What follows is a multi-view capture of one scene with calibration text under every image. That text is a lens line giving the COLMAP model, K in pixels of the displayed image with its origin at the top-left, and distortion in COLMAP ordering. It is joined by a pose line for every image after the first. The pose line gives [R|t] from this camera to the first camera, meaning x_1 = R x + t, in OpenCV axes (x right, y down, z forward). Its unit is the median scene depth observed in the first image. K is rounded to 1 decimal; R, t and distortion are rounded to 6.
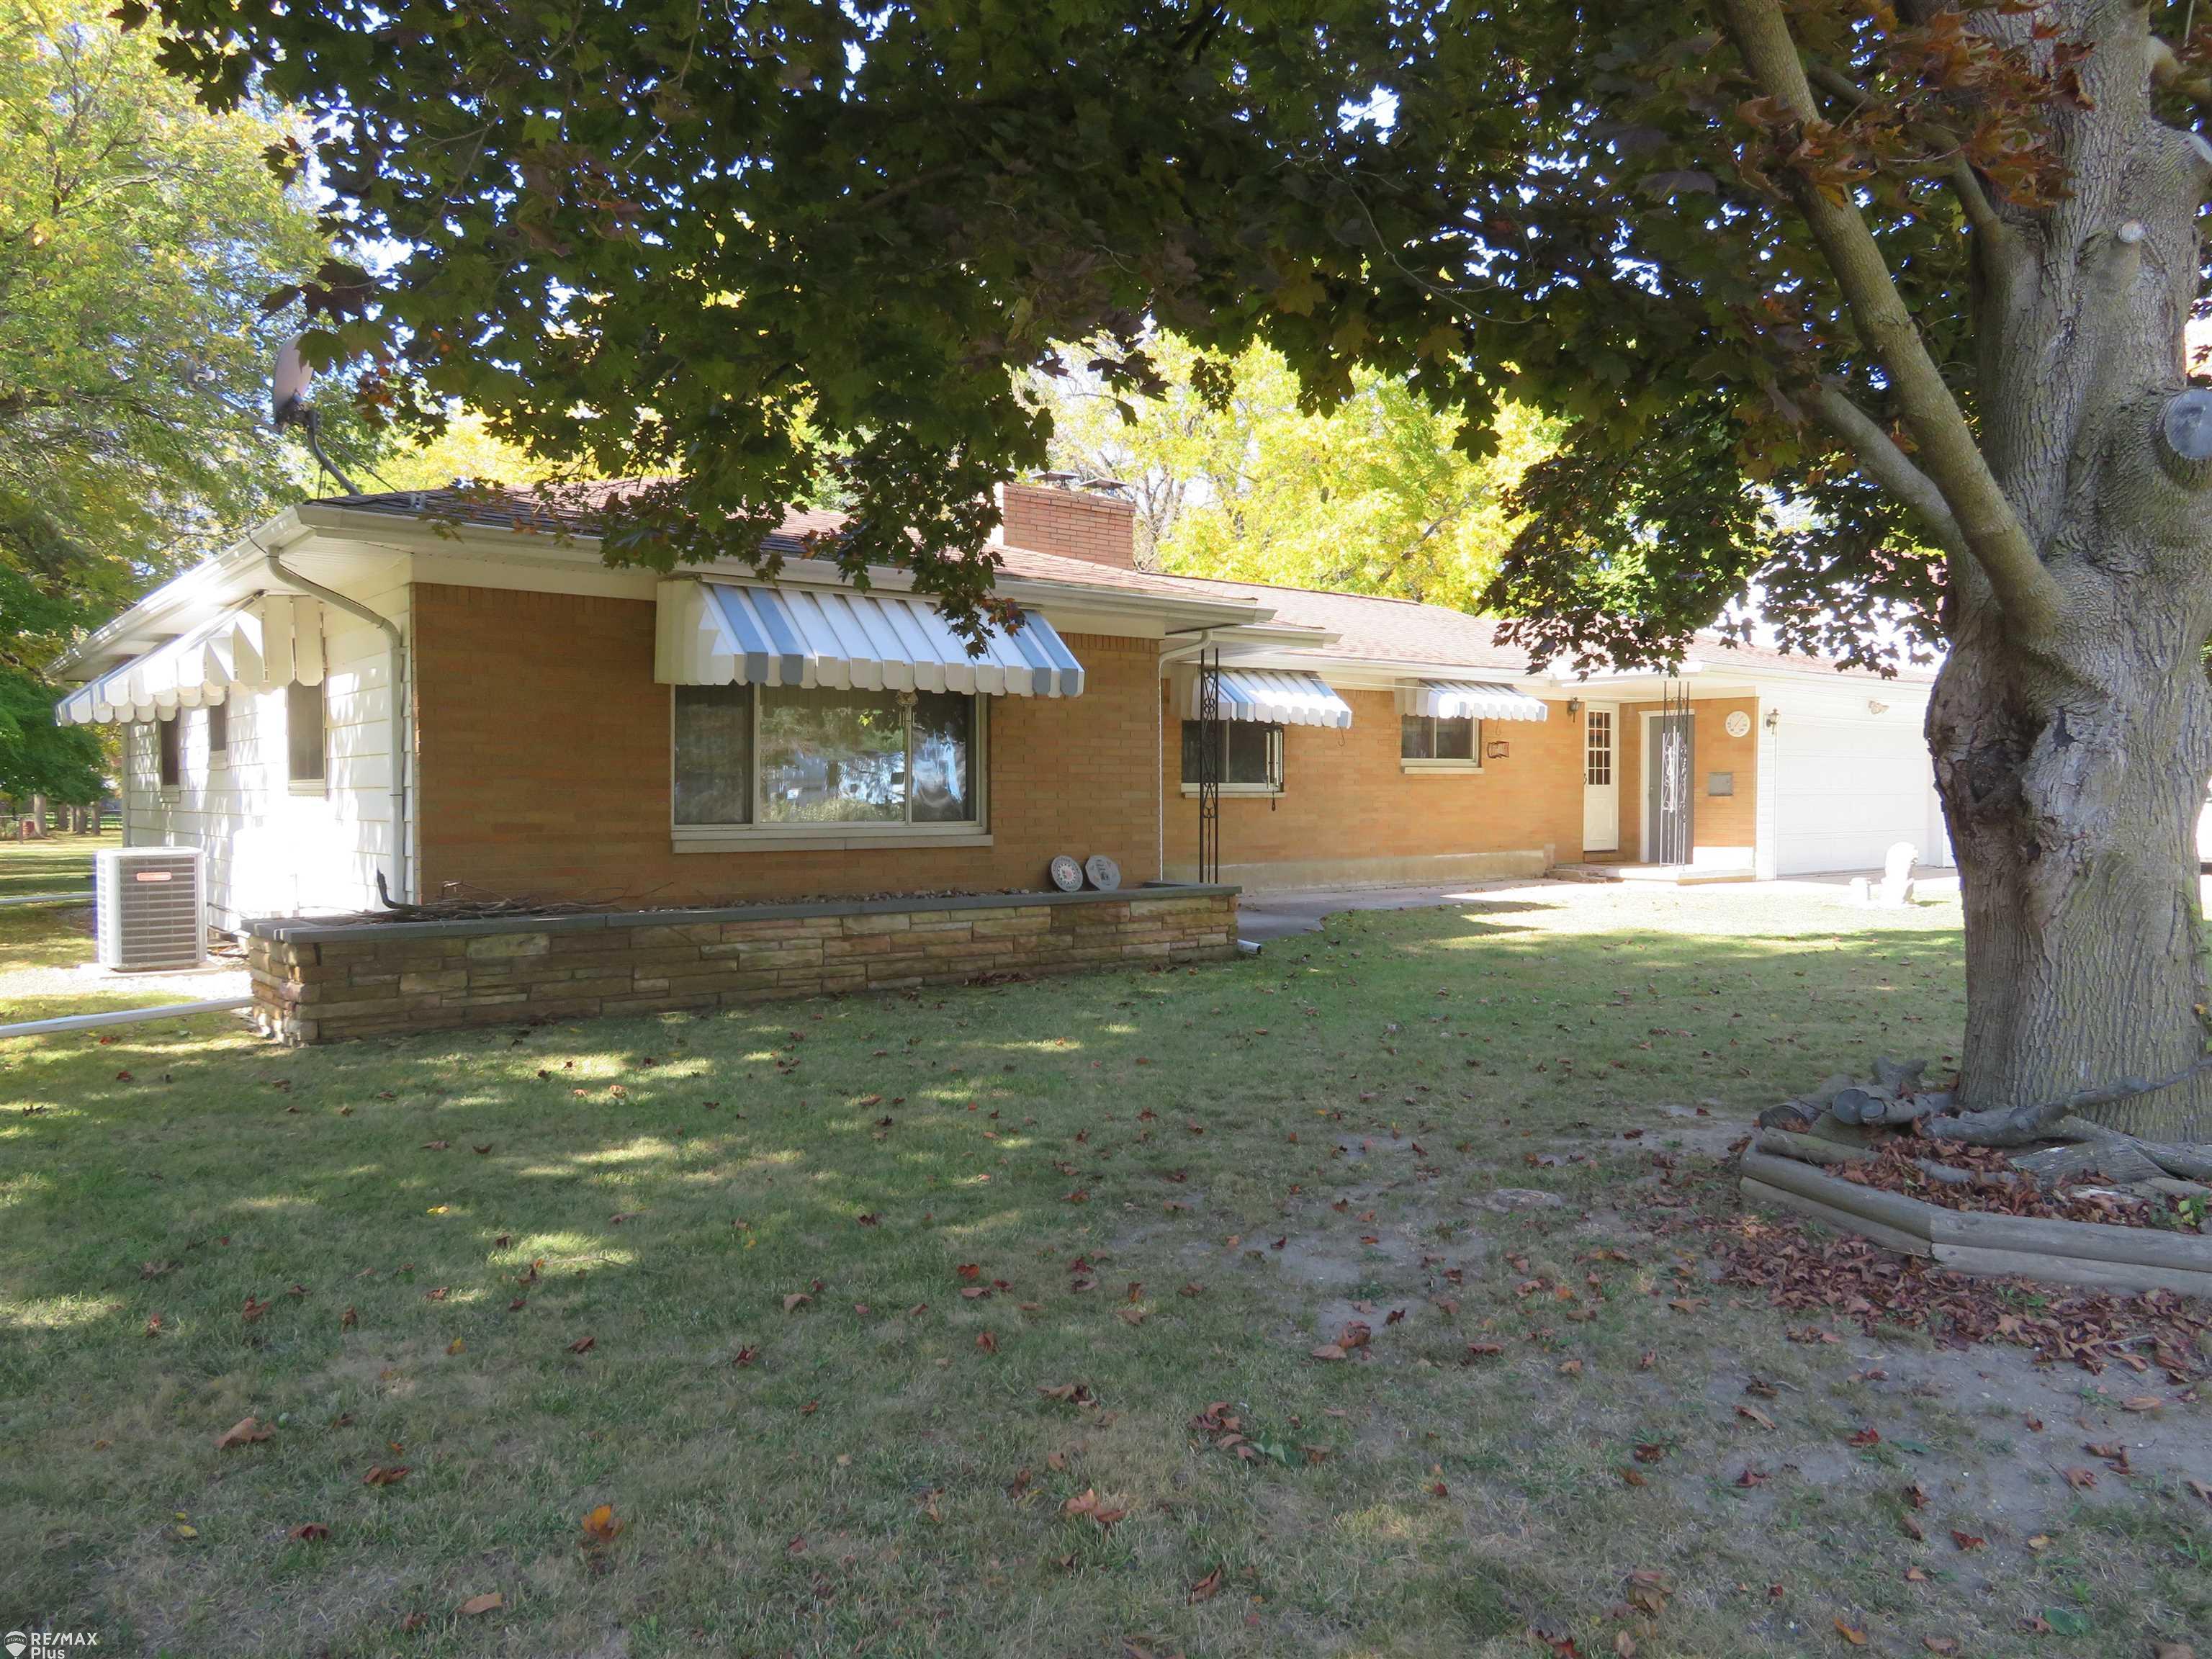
lens RADIAL K [[1575.7, 0, 1107.2], [0, 1575.7, 827.4], [0, 0, 1]] dist [-0.011269, 0.015283]
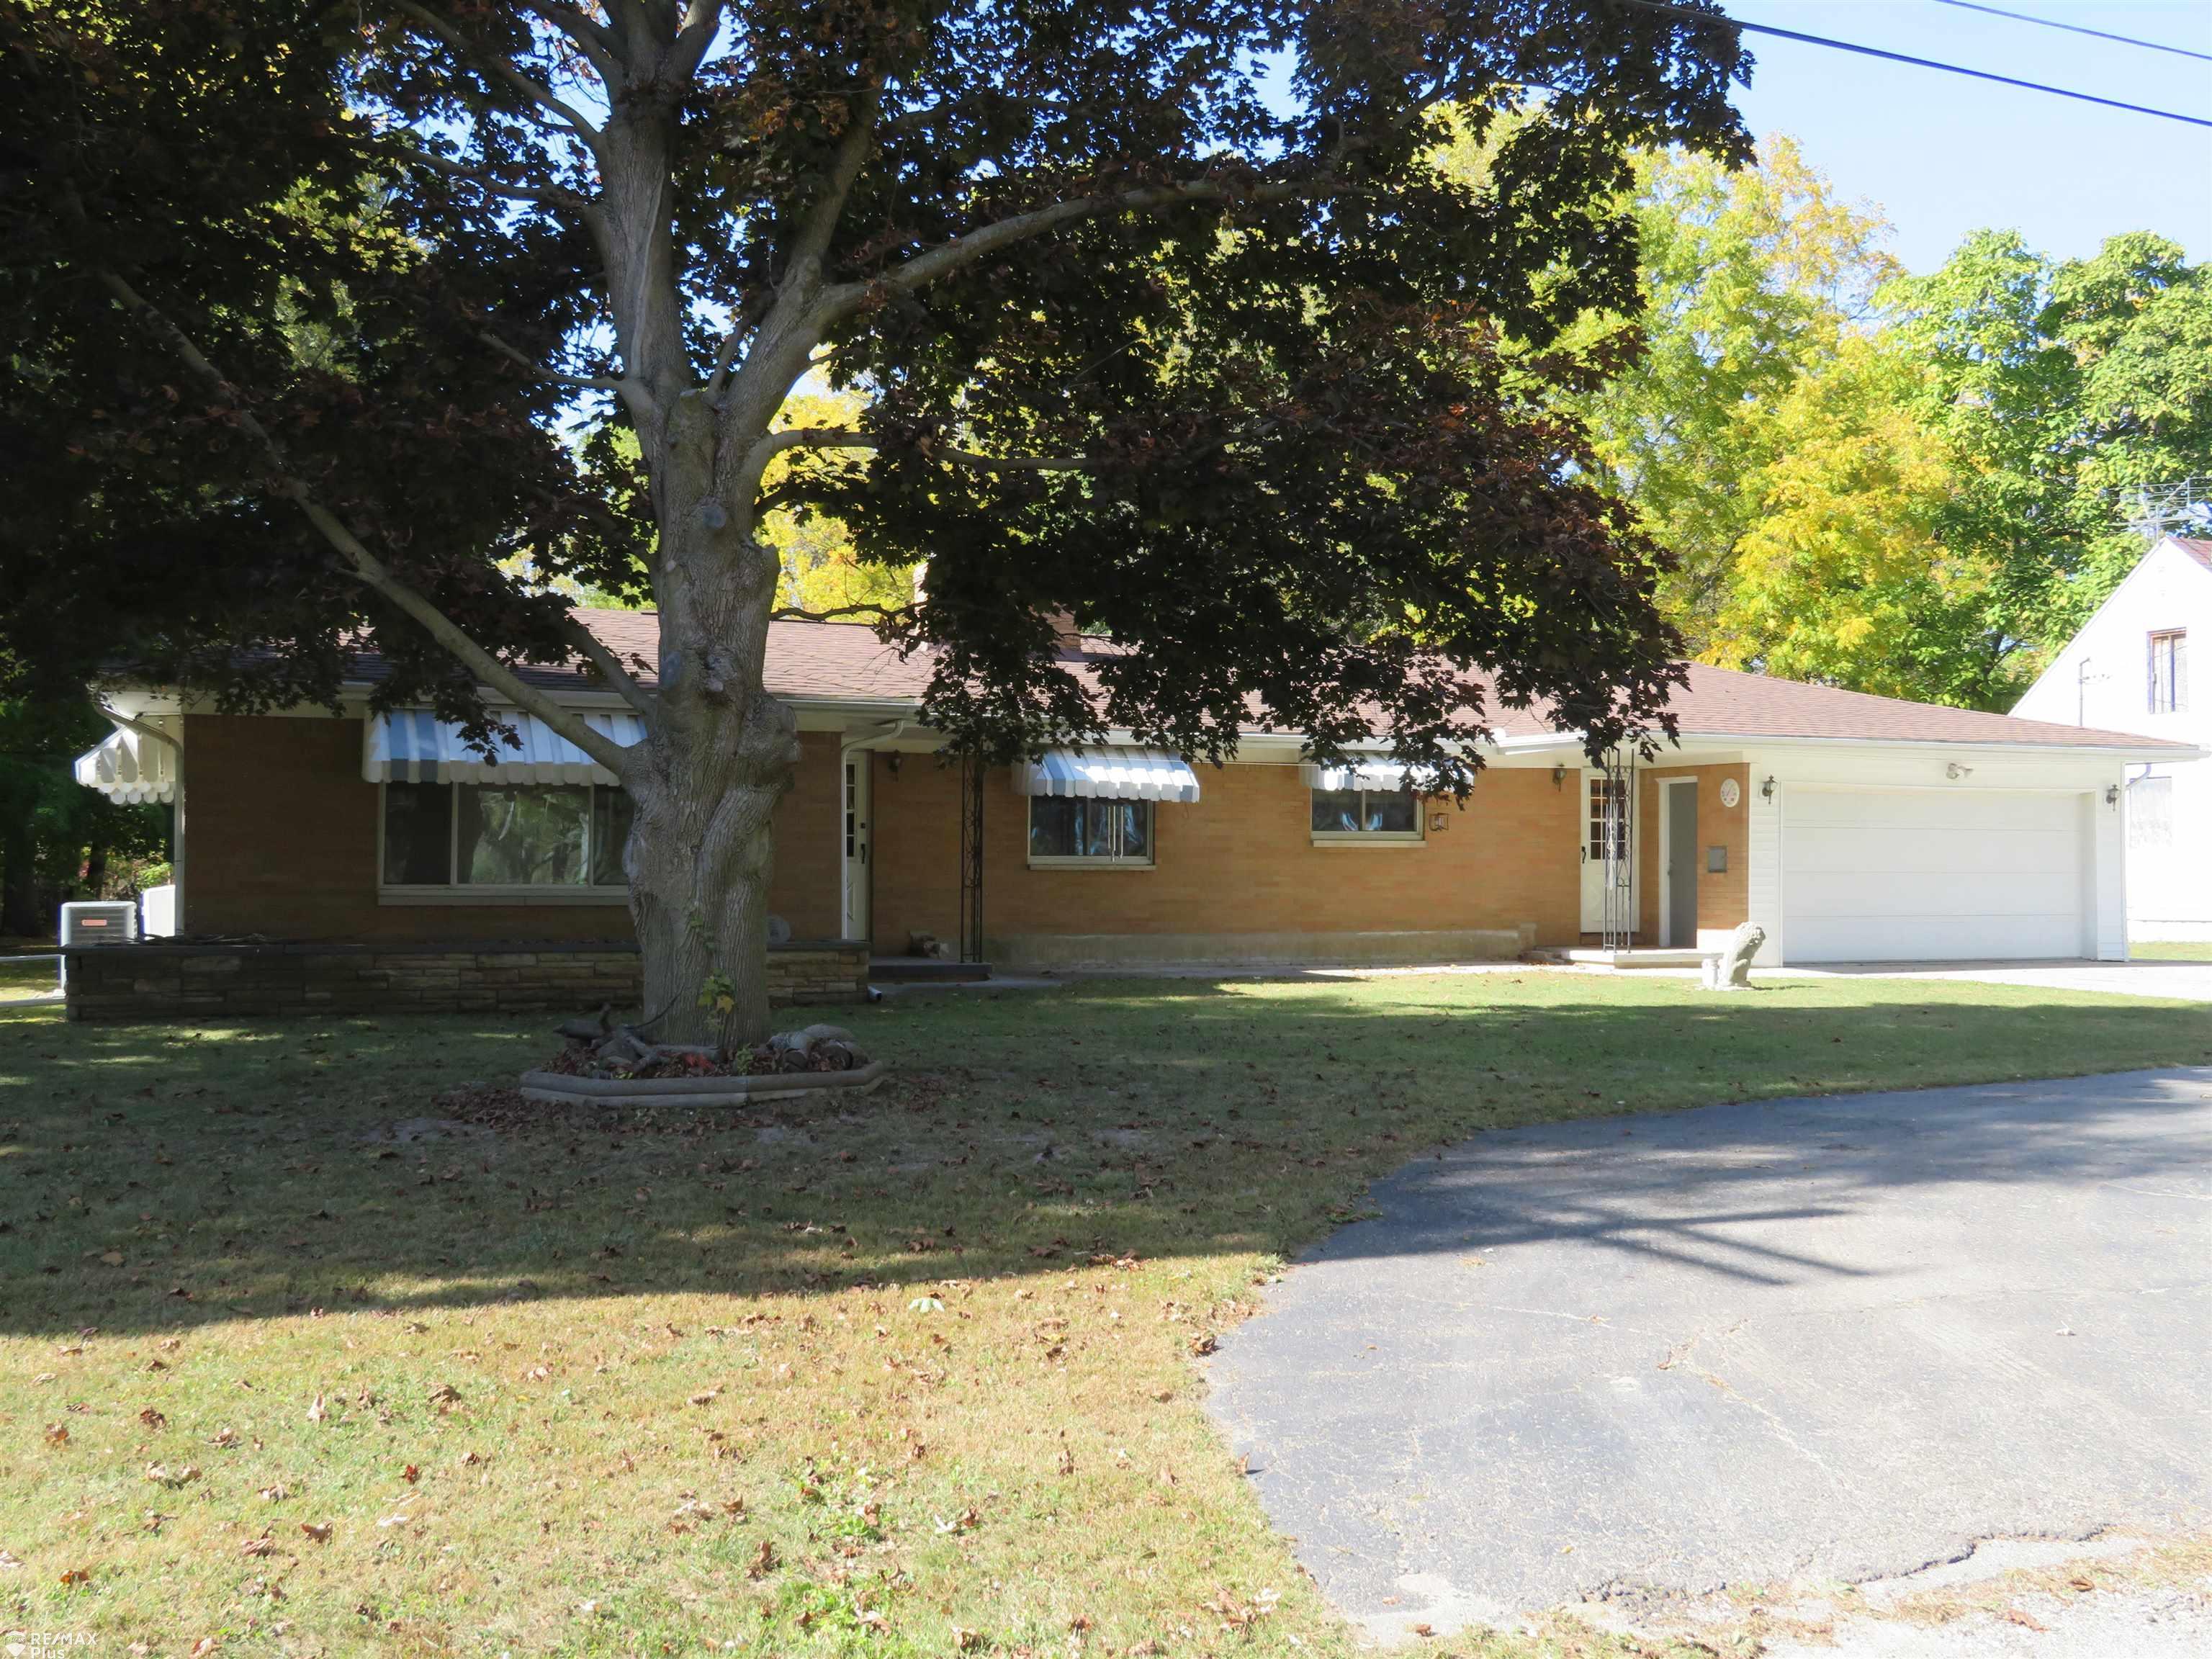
lens RADIAL K [[2166.5, 0, 1105.3], [0, 2166.5, 831.8], [0, 0, 1]] dist [0.011089, 0.000000]
pose [[0.964510, 0.001849, -0.264041, 0.417767], [-0.012110, 0.999233, -0.037242, 0.007772], [0.263769, 0.039117, 0.963792, -0.320820]]
